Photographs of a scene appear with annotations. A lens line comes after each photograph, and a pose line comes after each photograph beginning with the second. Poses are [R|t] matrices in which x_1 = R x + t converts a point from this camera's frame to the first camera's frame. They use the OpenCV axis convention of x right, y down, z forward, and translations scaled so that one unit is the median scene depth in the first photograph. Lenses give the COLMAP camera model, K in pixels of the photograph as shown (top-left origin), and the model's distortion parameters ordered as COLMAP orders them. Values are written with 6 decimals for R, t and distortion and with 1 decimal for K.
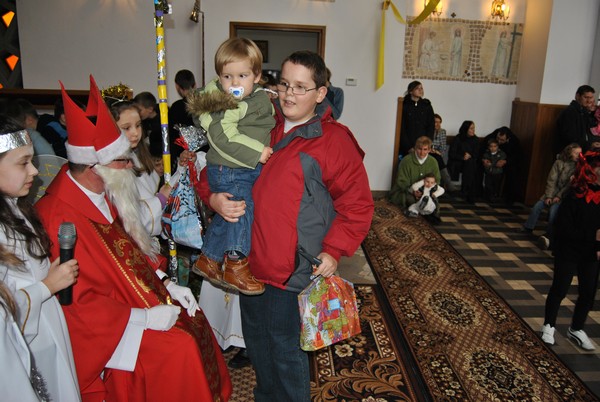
lens RADIAL K [[494.5, 0, 300.0], [0, 494.5, 201.0], [0, 0, 1]] dist [-0.044406, 0.013225]
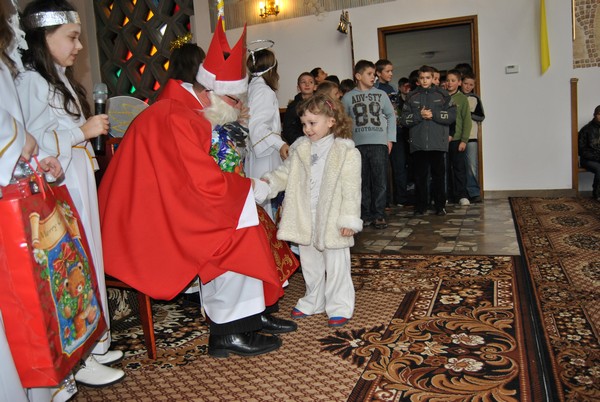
lens RADIAL K [[494.5, 0, 300.0], [0, 494.5, 201.0], [0, 0, 1]] dist [-0.044406, 0.013225]
pose [[0.916194, -0.053186, -0.397191, 0.095752], [0.006494, 0.992994, -0.117988, 0.111314], [0.400683, 0.105521, 0.910120, 0.040893]]
